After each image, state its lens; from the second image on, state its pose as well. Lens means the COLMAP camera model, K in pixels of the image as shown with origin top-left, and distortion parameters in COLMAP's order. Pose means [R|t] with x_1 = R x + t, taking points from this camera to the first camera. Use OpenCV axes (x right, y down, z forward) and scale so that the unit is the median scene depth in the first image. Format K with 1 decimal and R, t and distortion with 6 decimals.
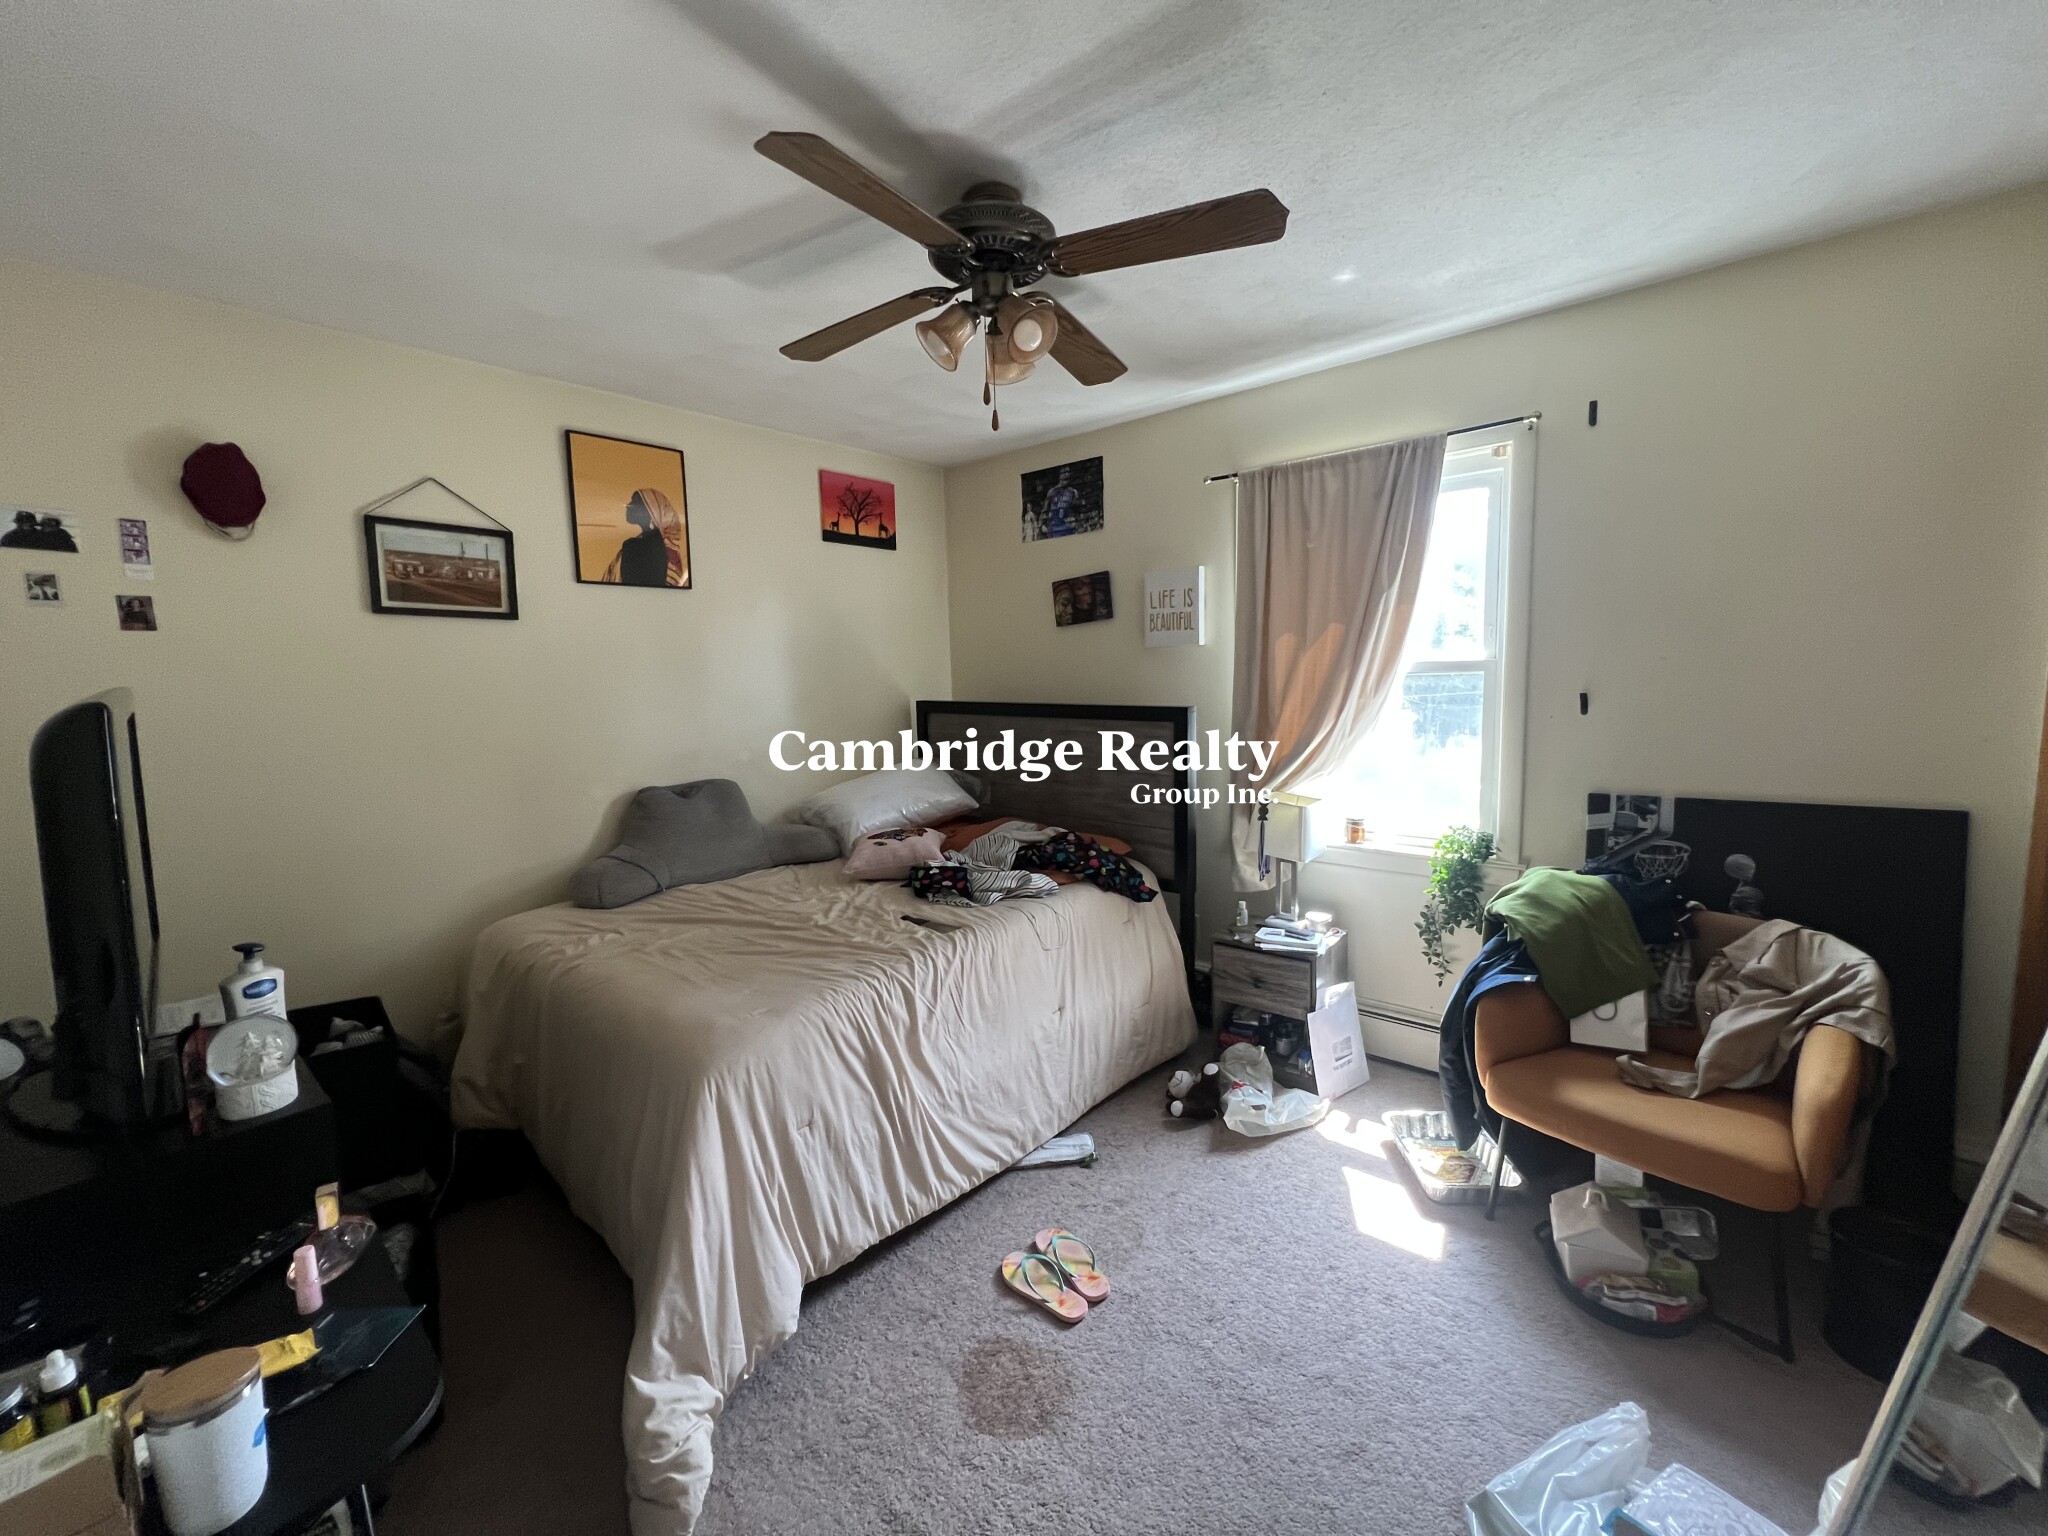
lens RADIAL K [[822.6, 0, 1021.0], [0, 822.6, 763.1], [0, 0, 1]] dist [-0.003613, 0.000874]
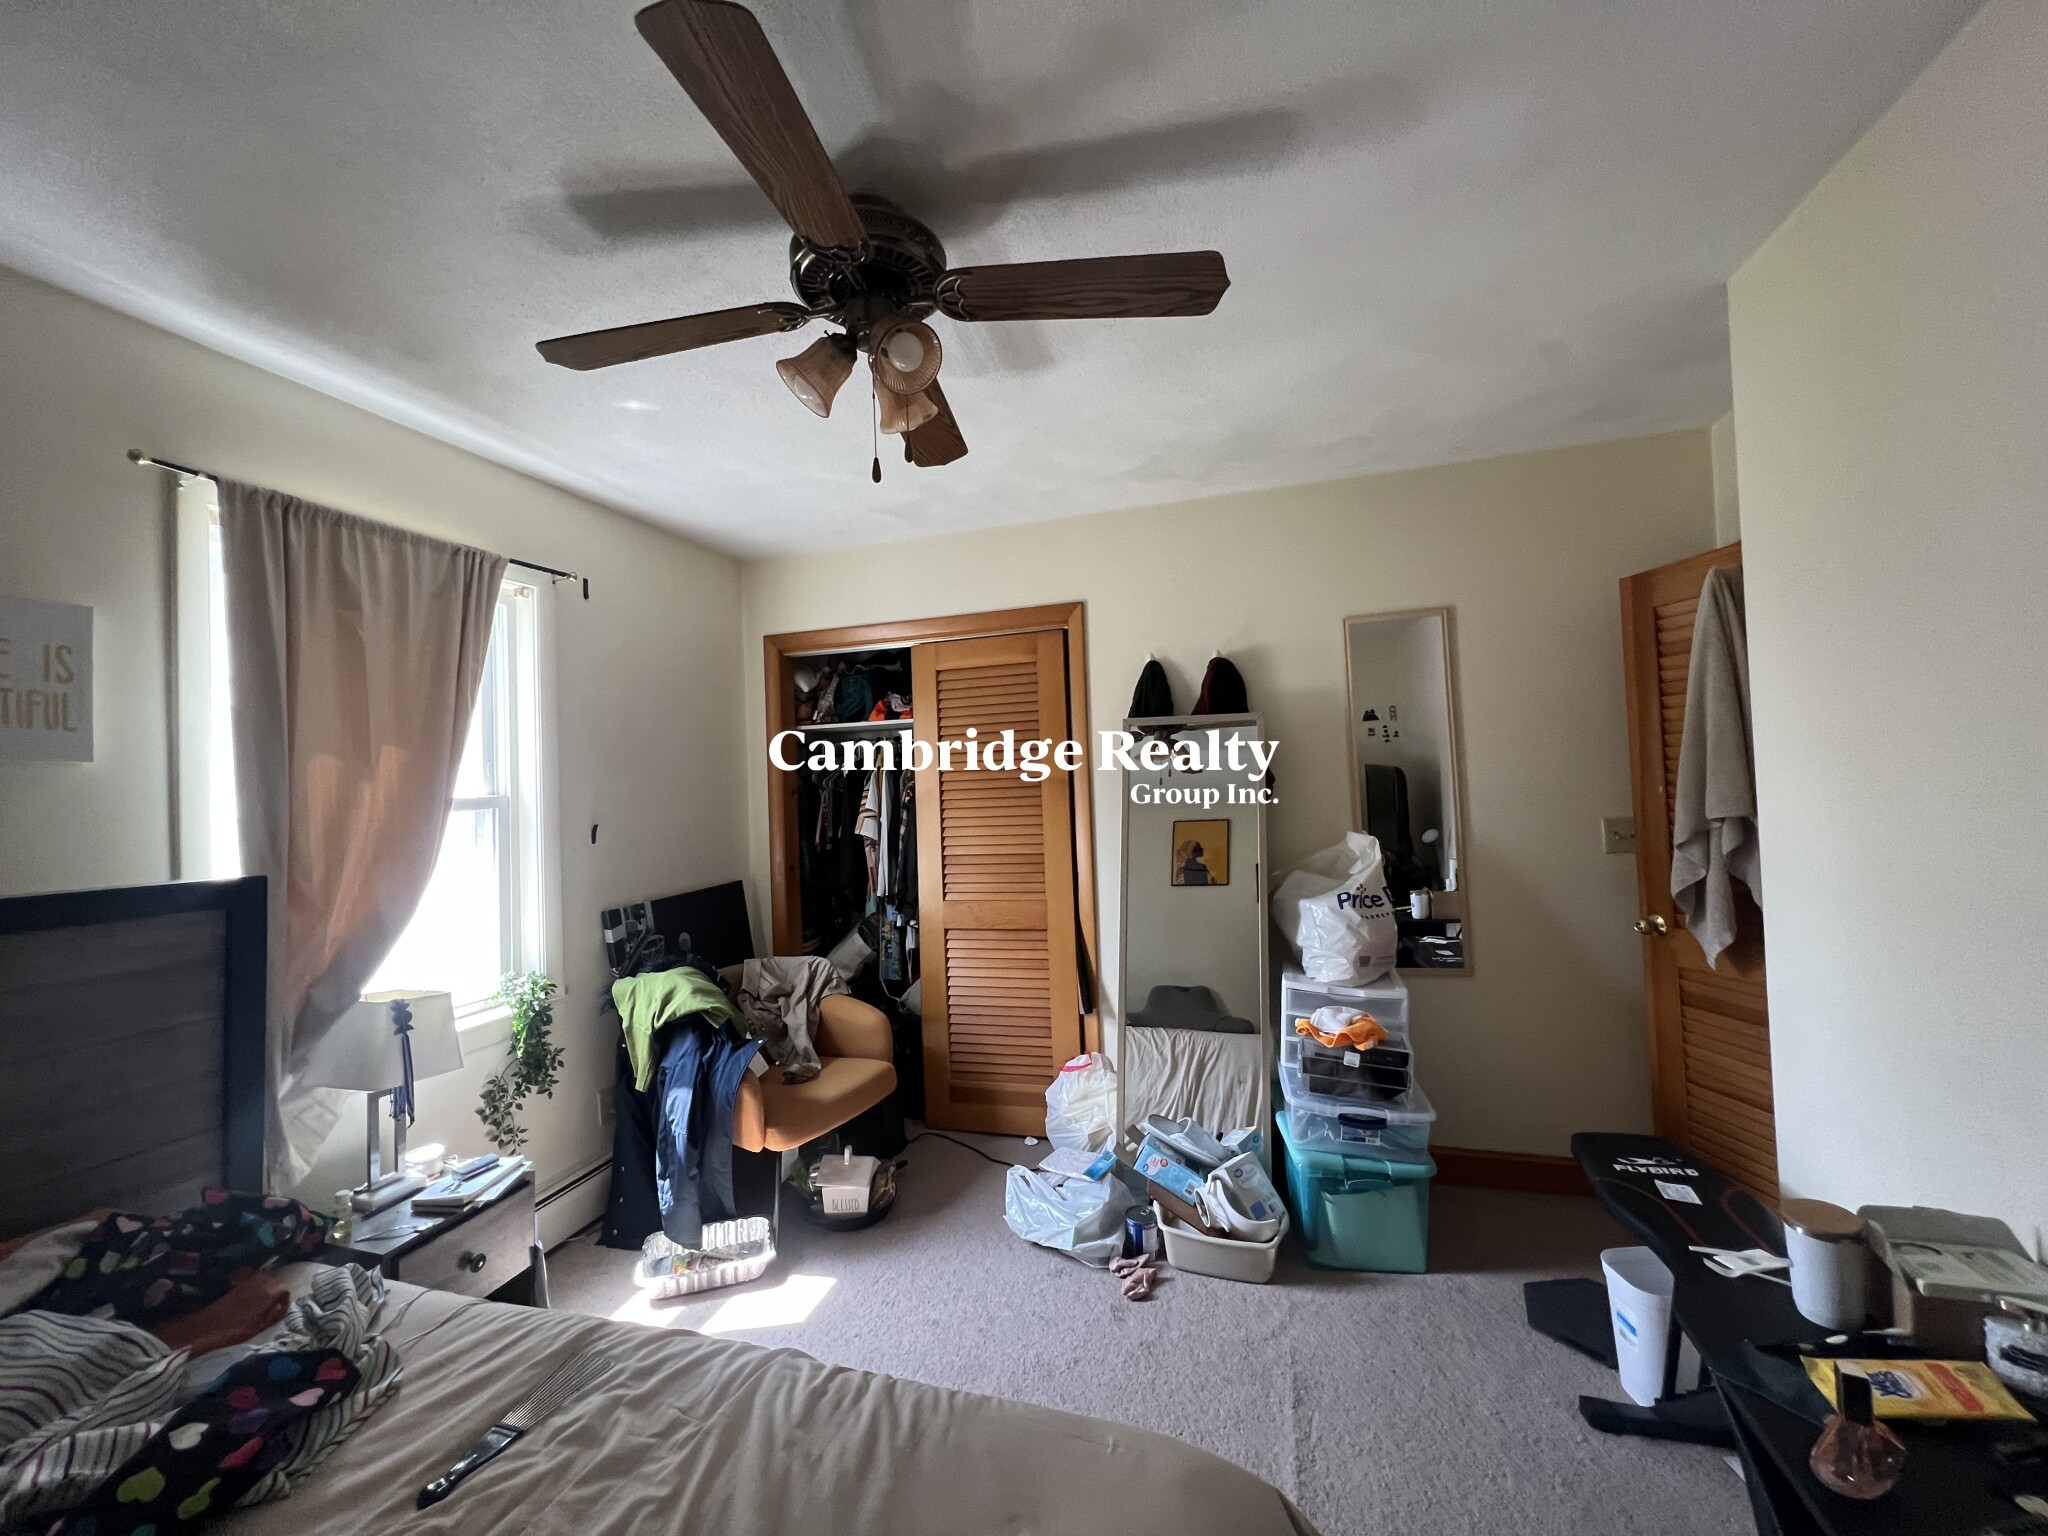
lens RADIAL K [[822.6, 0, 1021.7], [0, 822.6, 762.0], [0, 0, 1]] dist [-0.003613, 0.000874]
pose [[-0.404621, 0.061741, 0.912398, -0.589700], [0.145256, 0.989391, -0.002534, -0.080724], [-0.902875, 0.131506, -0.409296, 0.904913]]
